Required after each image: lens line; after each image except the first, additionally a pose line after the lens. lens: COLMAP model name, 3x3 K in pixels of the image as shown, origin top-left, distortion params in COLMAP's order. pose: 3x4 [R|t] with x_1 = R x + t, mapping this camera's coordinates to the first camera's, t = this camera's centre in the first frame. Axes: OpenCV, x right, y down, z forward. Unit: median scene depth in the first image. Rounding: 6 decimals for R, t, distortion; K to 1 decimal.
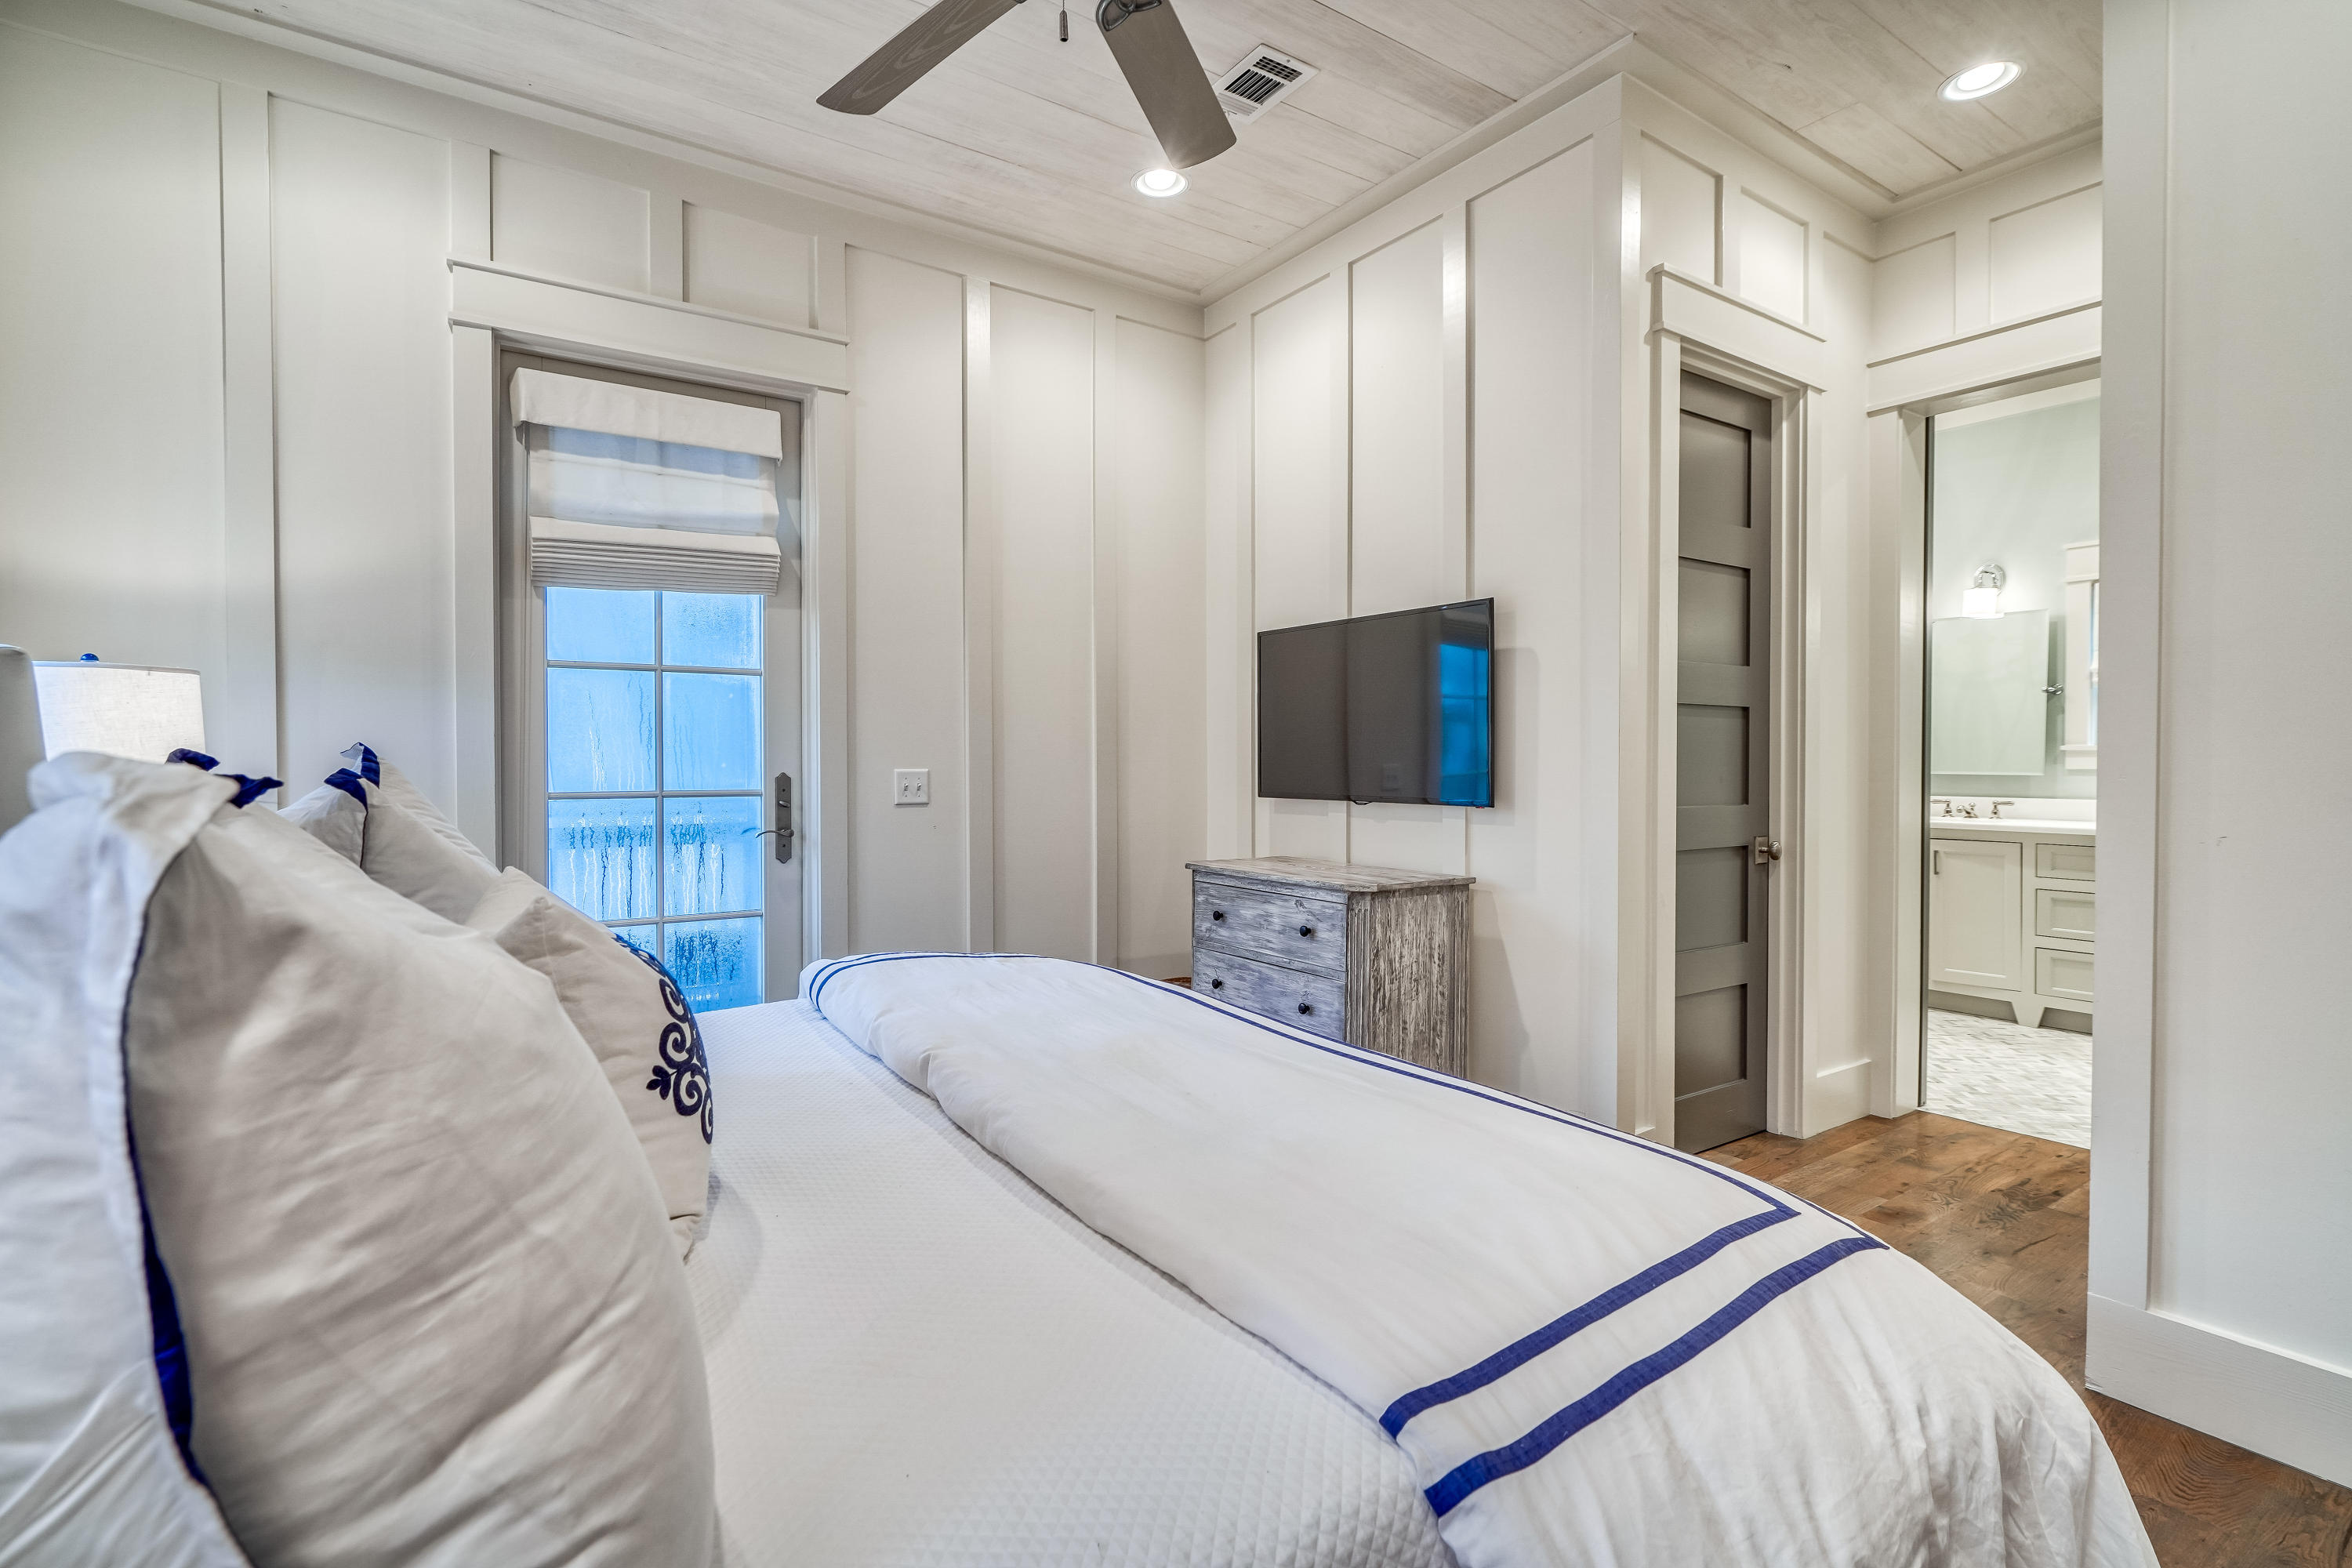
lens RADIAL K [[1098.3, 0, 1166.3], [0, 1098.3, 769.0], [0, 0, 1]] dist [-0.000357, 0.000186]
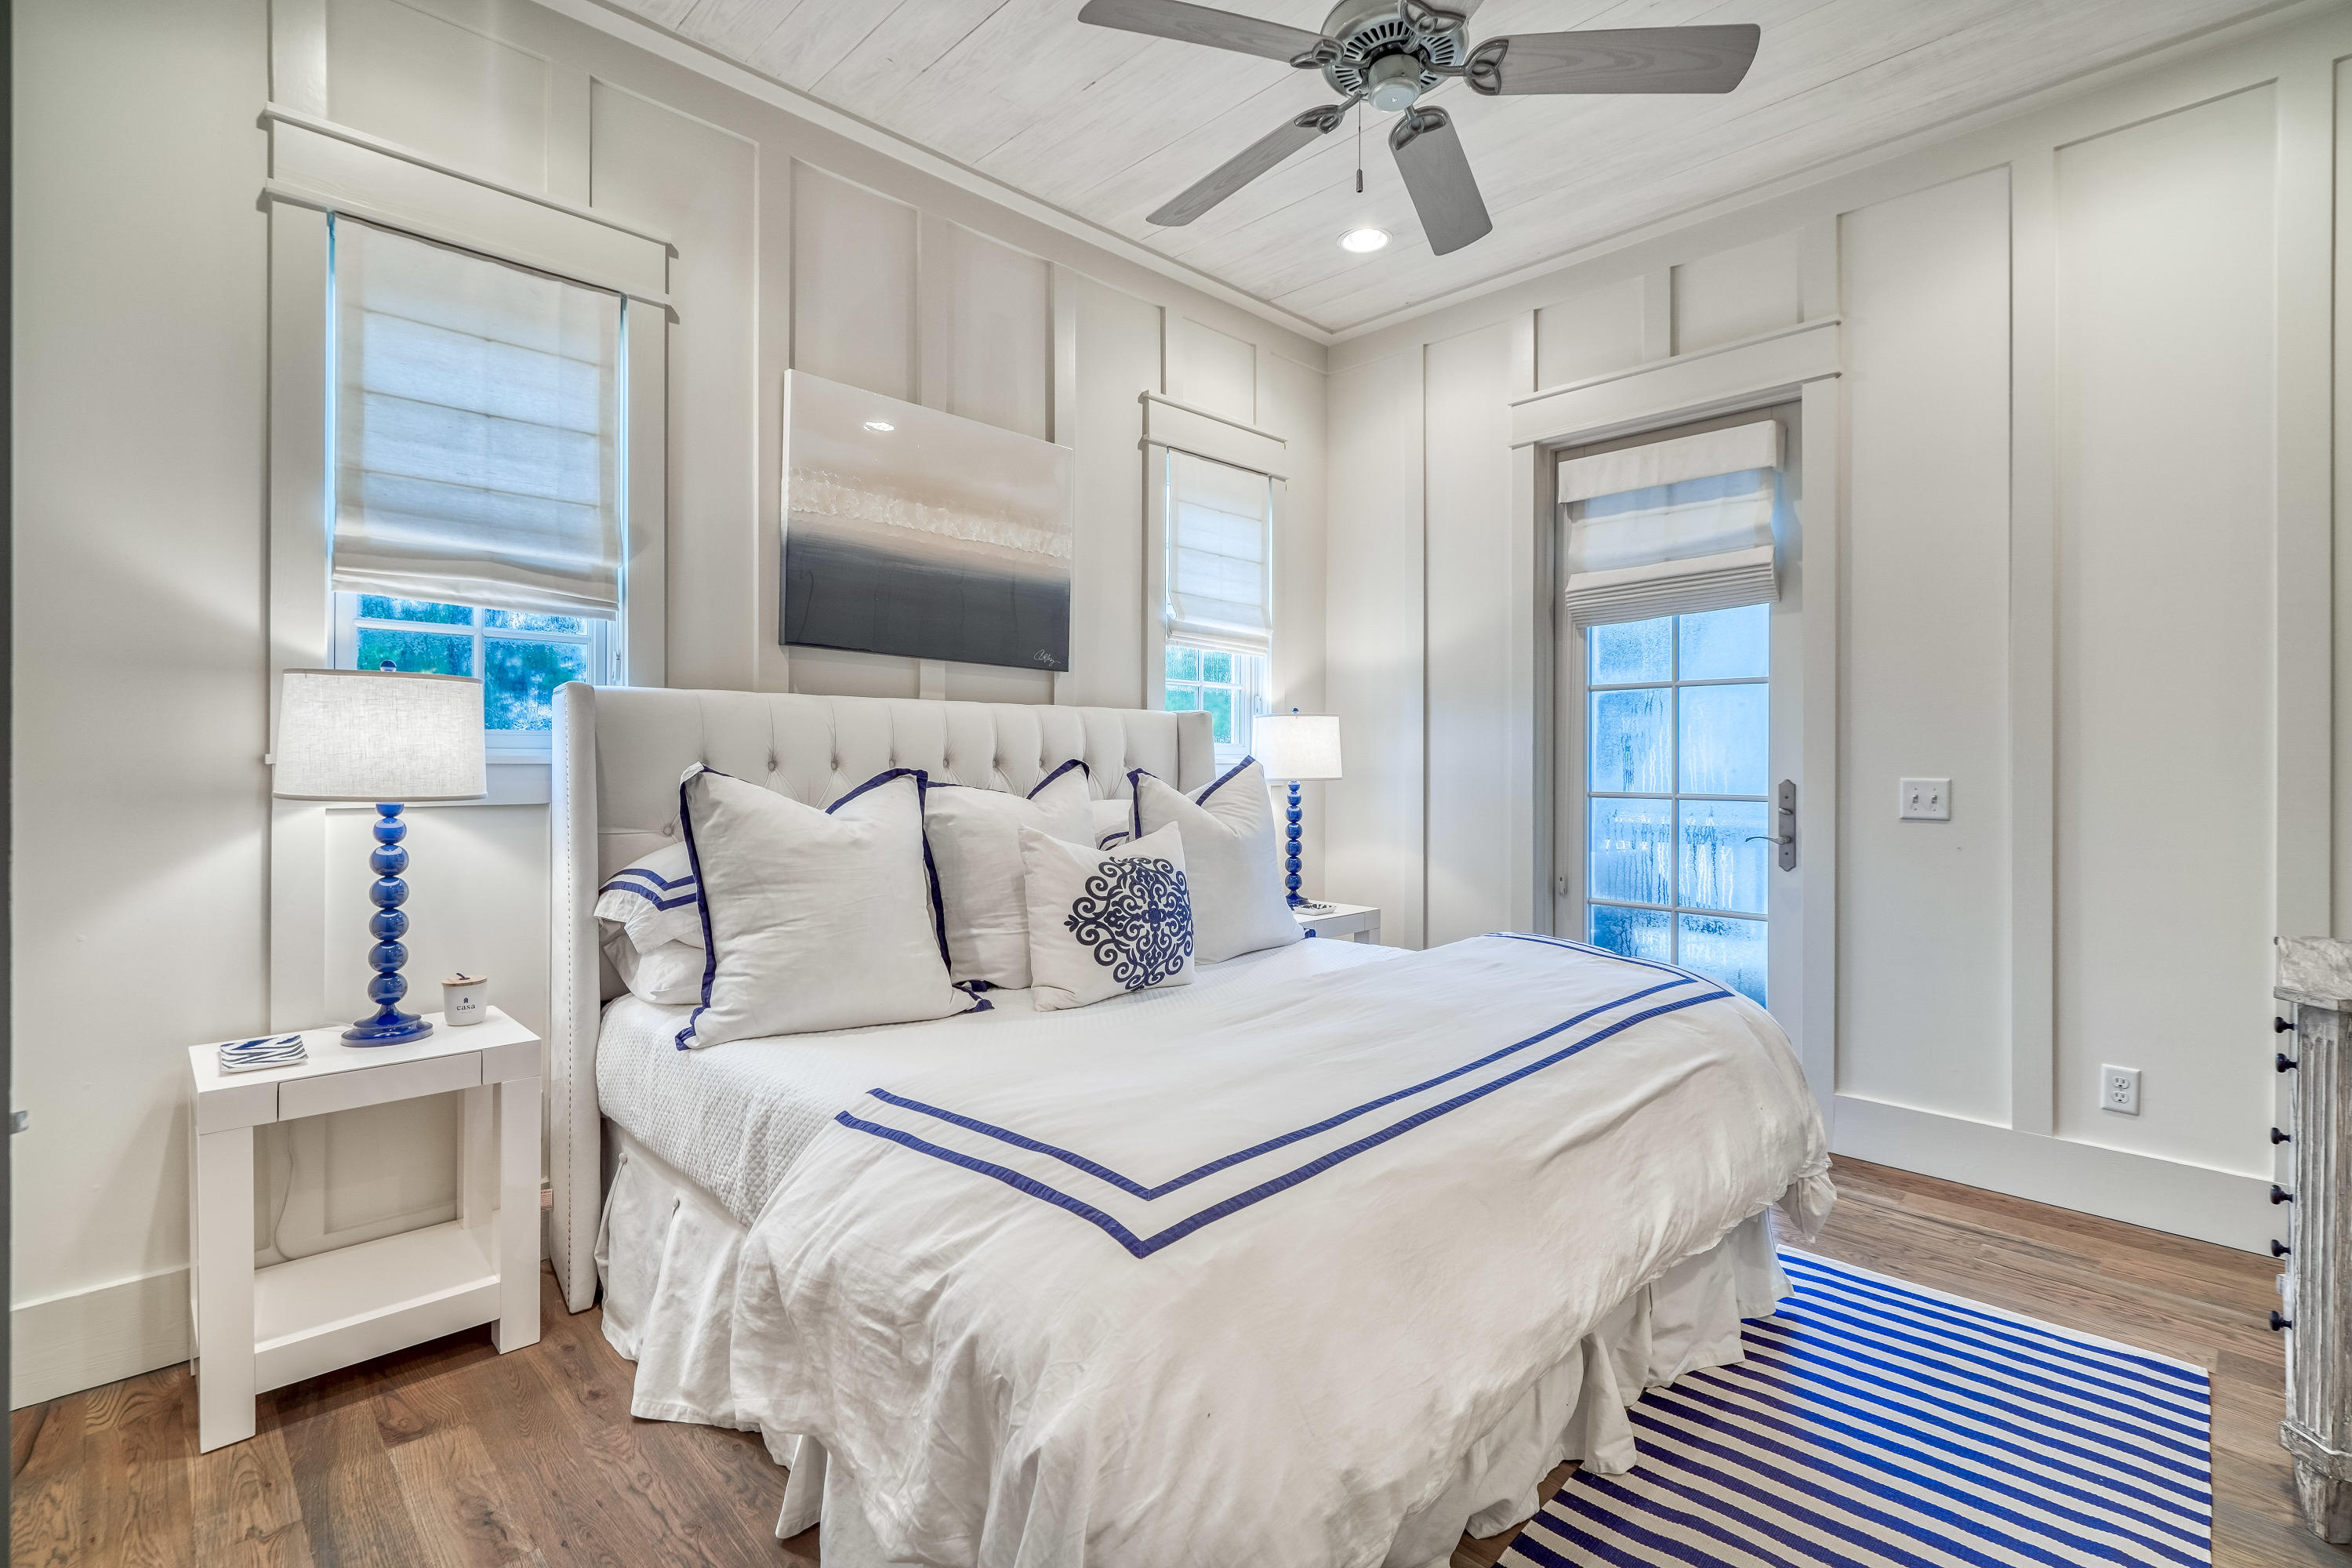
lens RADIAL K [[1098.3, 0, 1166.3], [0, 1098.3, 769.0], [0, 0, 1]] dist [-0.000357, 0.000186]
pose [[0.204047, -0.000965, -0.978961, 0.531645], [-0.011367, 0.999930, -0.003355, 0.003808], [0.978895, 0.011812, 0.204022, 0.265770]]
